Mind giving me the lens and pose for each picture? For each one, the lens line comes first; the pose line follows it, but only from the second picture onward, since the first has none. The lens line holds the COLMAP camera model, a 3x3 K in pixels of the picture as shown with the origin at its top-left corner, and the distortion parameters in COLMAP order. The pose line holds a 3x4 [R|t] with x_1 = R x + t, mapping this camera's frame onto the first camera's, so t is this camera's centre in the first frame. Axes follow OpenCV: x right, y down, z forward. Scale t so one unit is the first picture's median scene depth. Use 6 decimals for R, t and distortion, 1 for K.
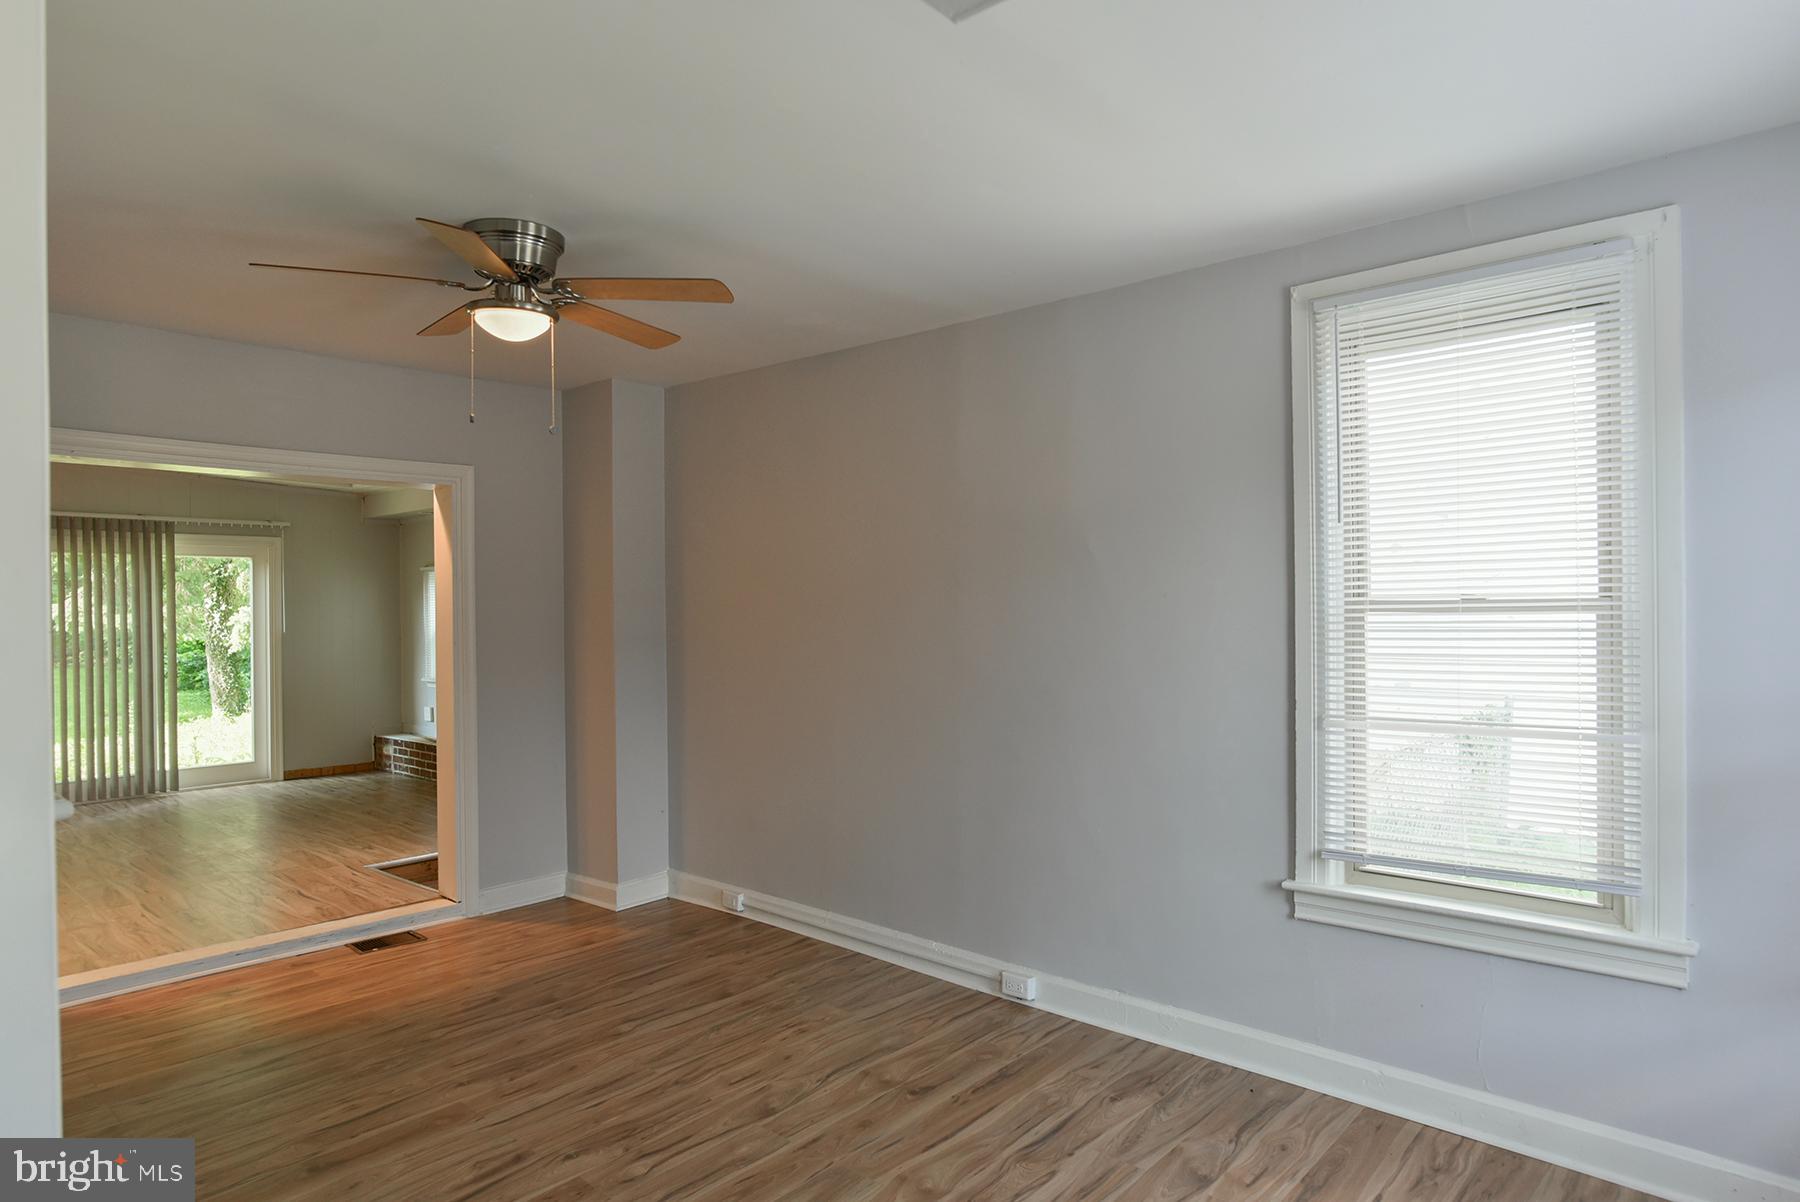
lens RADIAL K [[1044.6, 0, 900.6], [0, 1044.6, 604.9], [0, 0, 1]] dist [-0.032607, 0.007129]
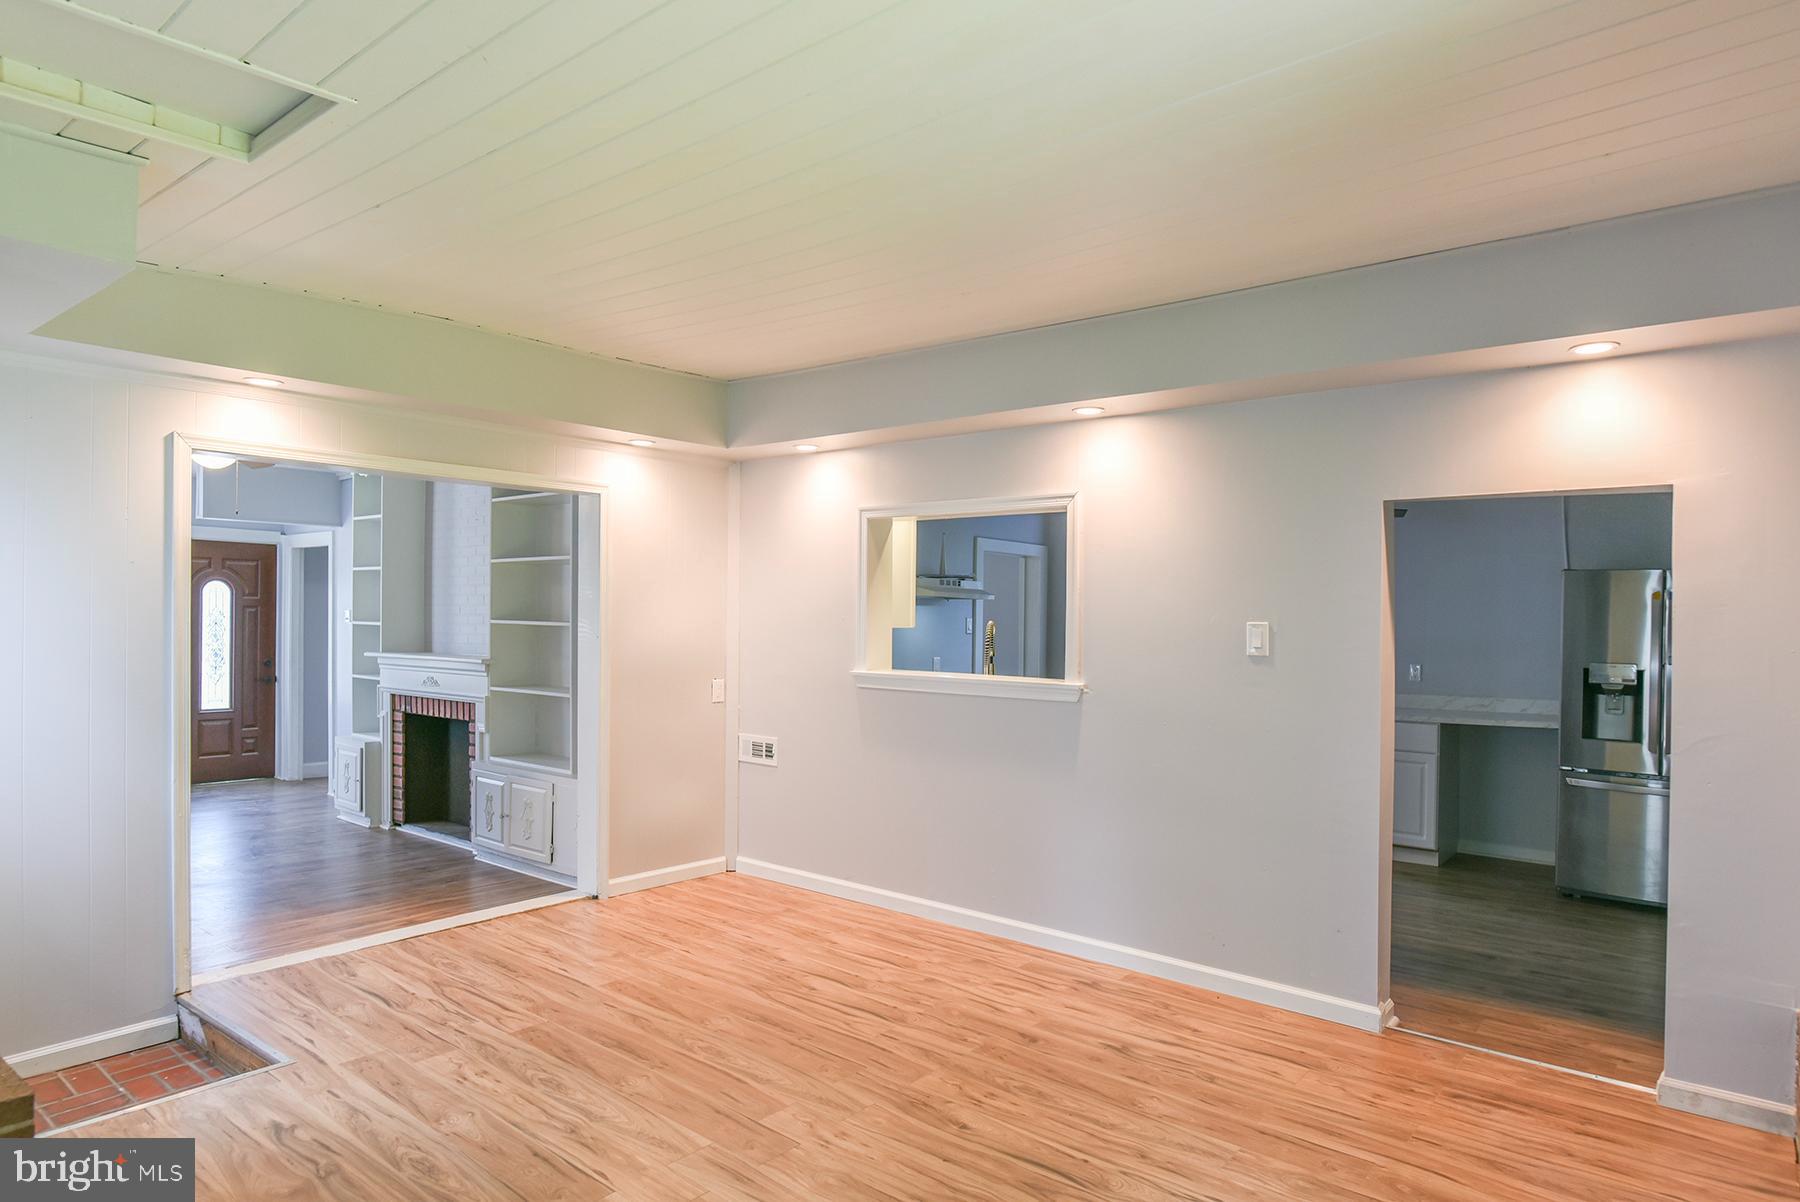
lens RADIAL K [[1044.6, 0, 914.3], [0, 1044.6, 608.2], [0, 0, 1]] dist [-0.032607, 0.007129]
pose [[-0.998521, -0.000591, -0.054371, -0.965054], [-0.000227, 0.999978, -0.006685, 0.009487], [0.054373, -0.006663, -0.998498, 1.845235]]
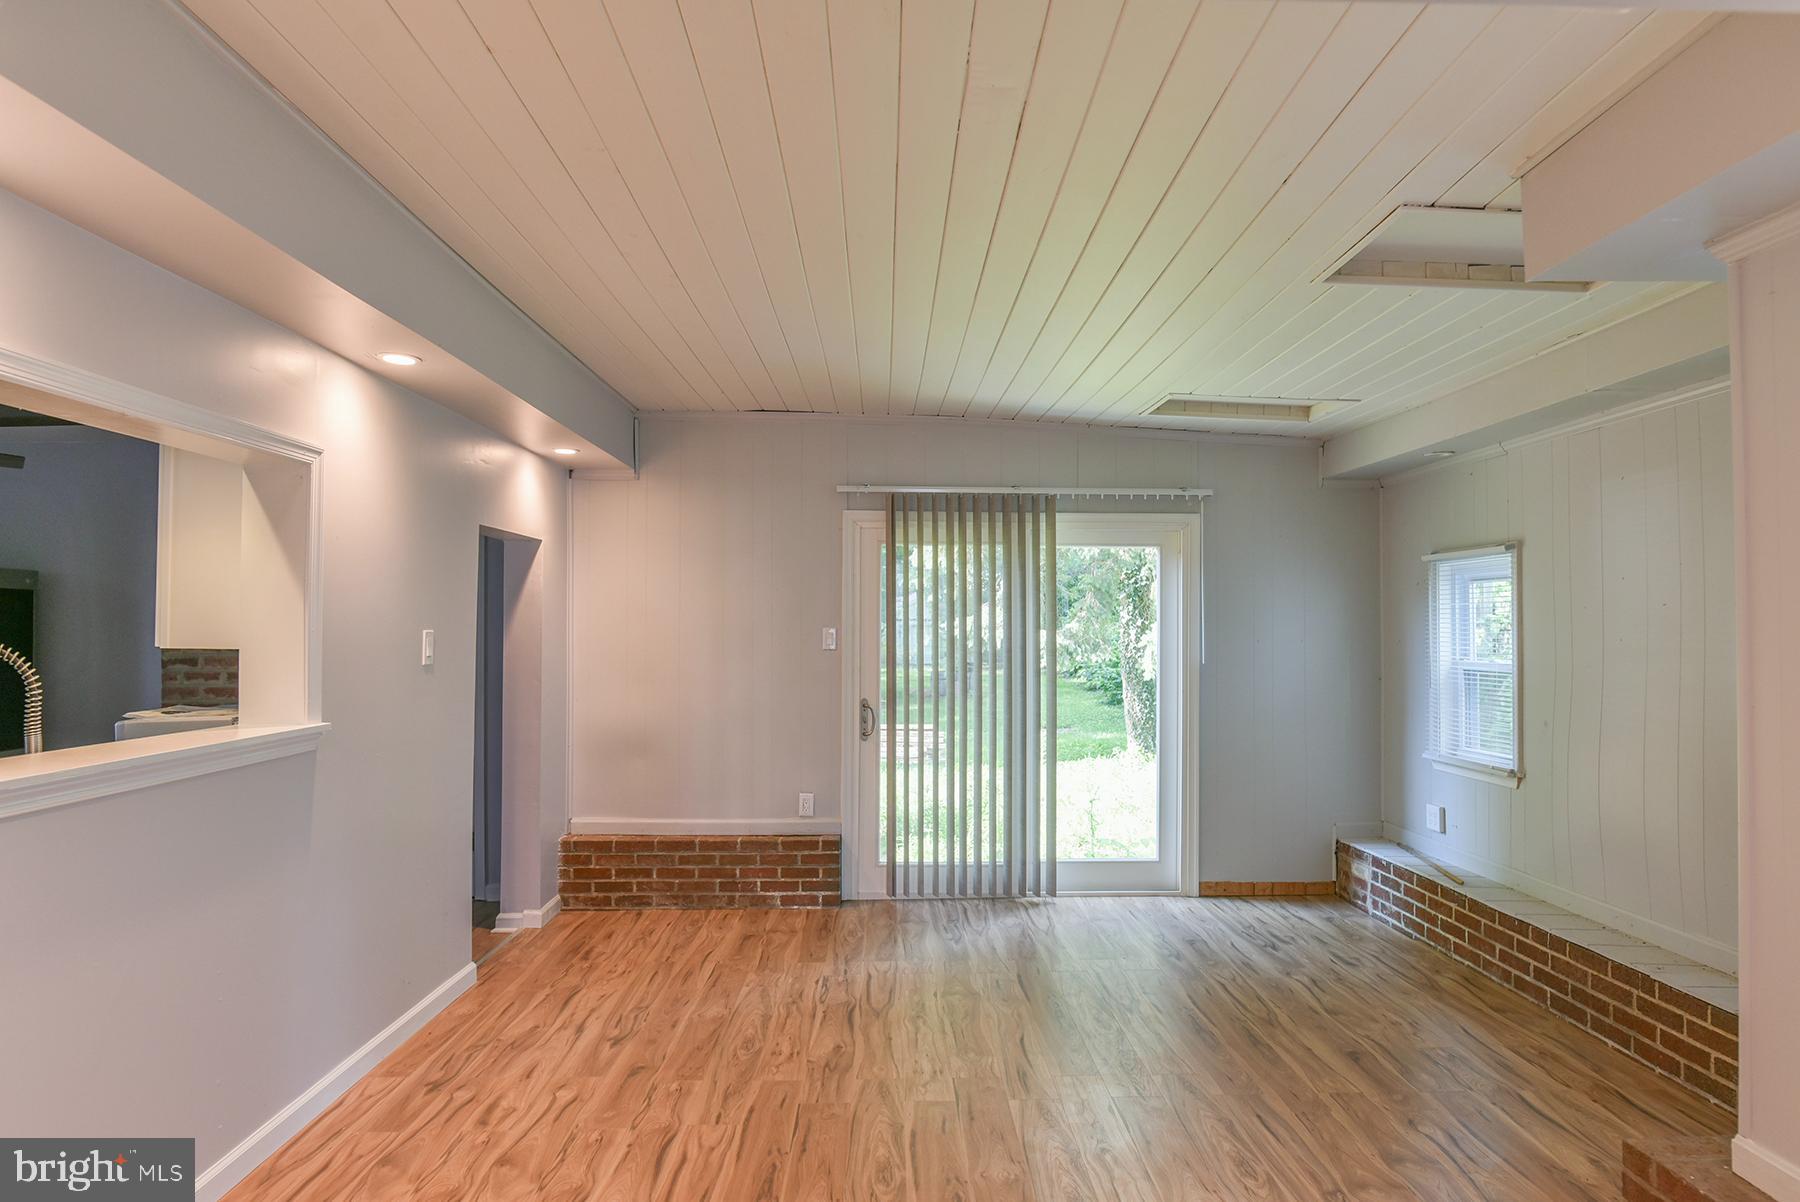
lens RADIAL K [[1044.6, 0, 903.0], [0, 1044.6, 608.0], [0, 0, 1]] dist [-0.032607, 0.007129]
pose [[0.681000, 0.002223, -0.732280, -0.457145], [-0.012306, 0.999889, -0.008409, 0.000616], [0.732180, 0.014738, 0.680951, 0.773047]]
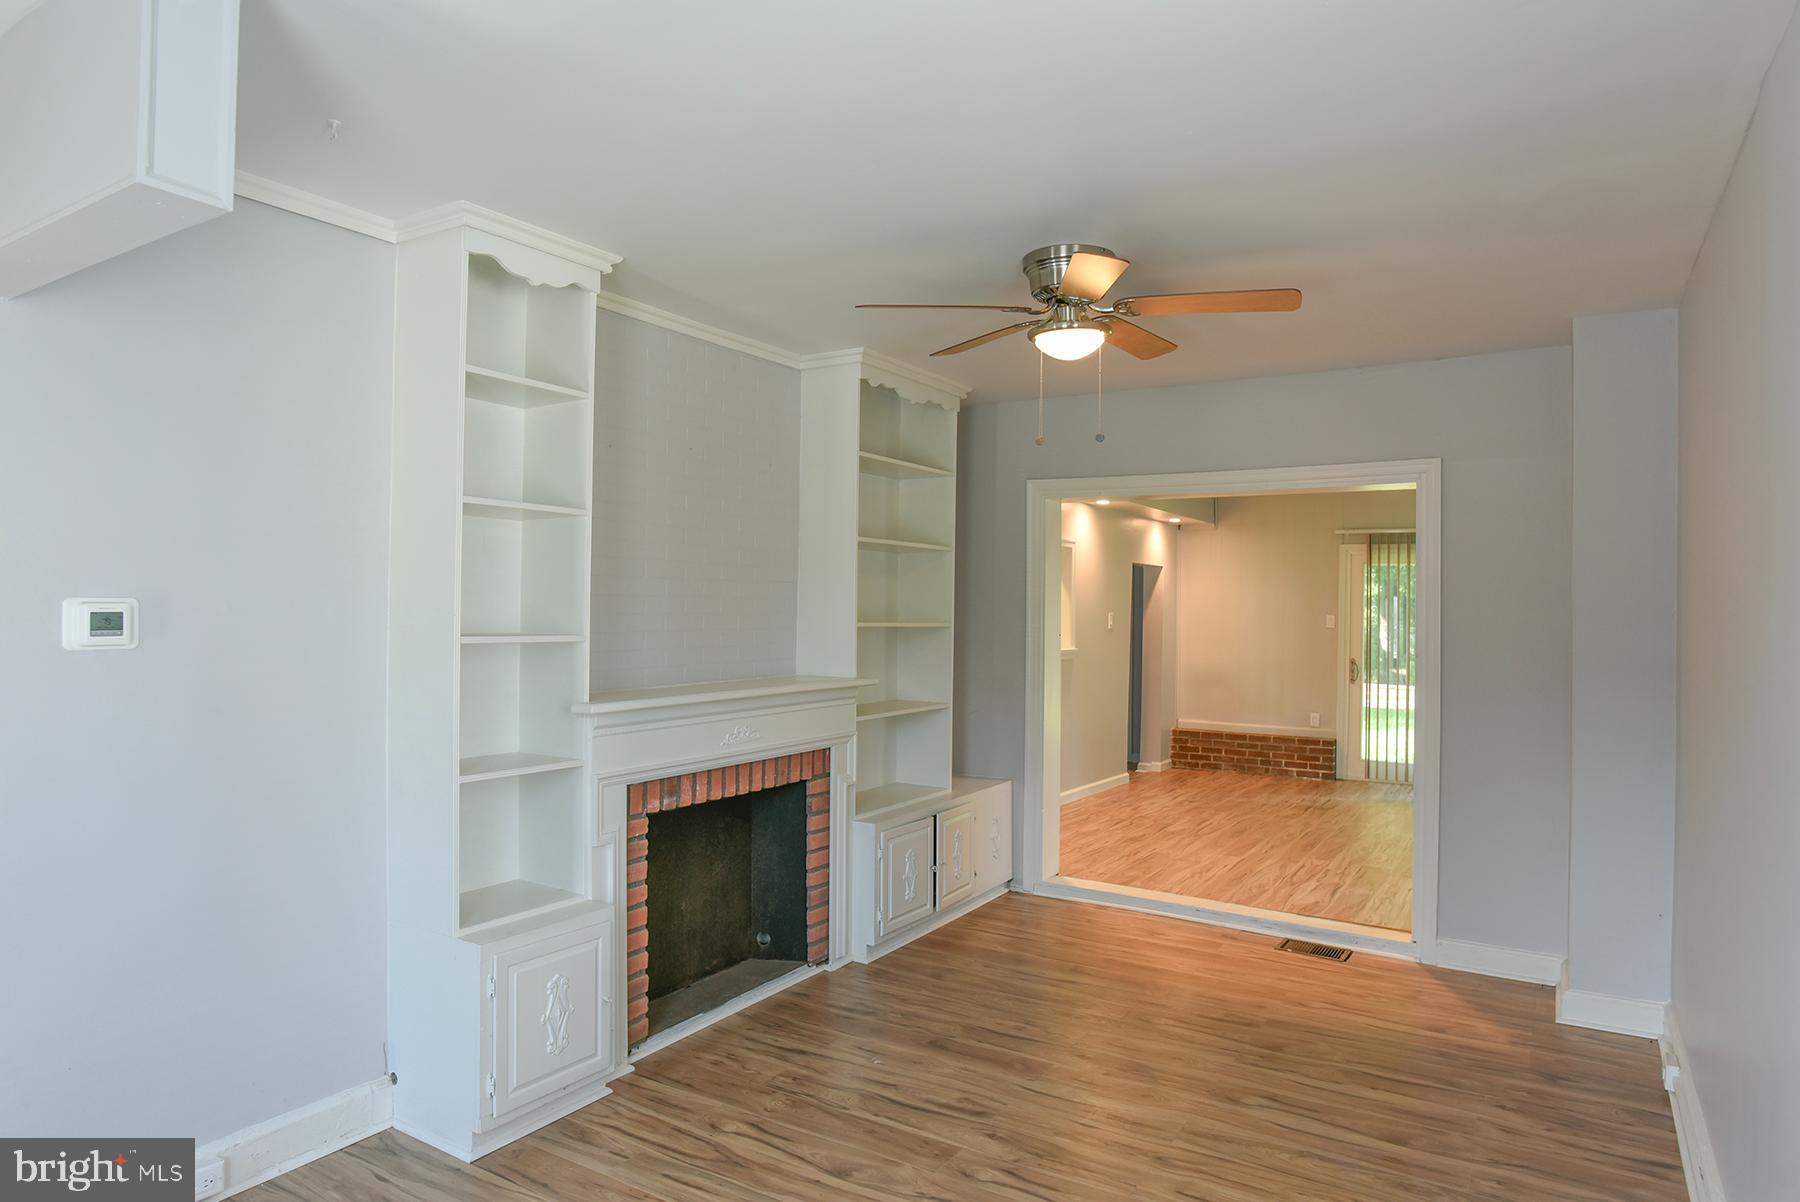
lens RADIAL K [[1044.6, 0, 900.1], [0, 1044.6, 606.9], [0, 0, 1]] dist [-0.032607, 0.007129]
pose [[0.157974, 0.013291, -0.987354, 0.399703], [-0.016695, 0.999802, 0.010787, -0.008674], [0.987302, 0.014780, 0.158165, 0.416792]]
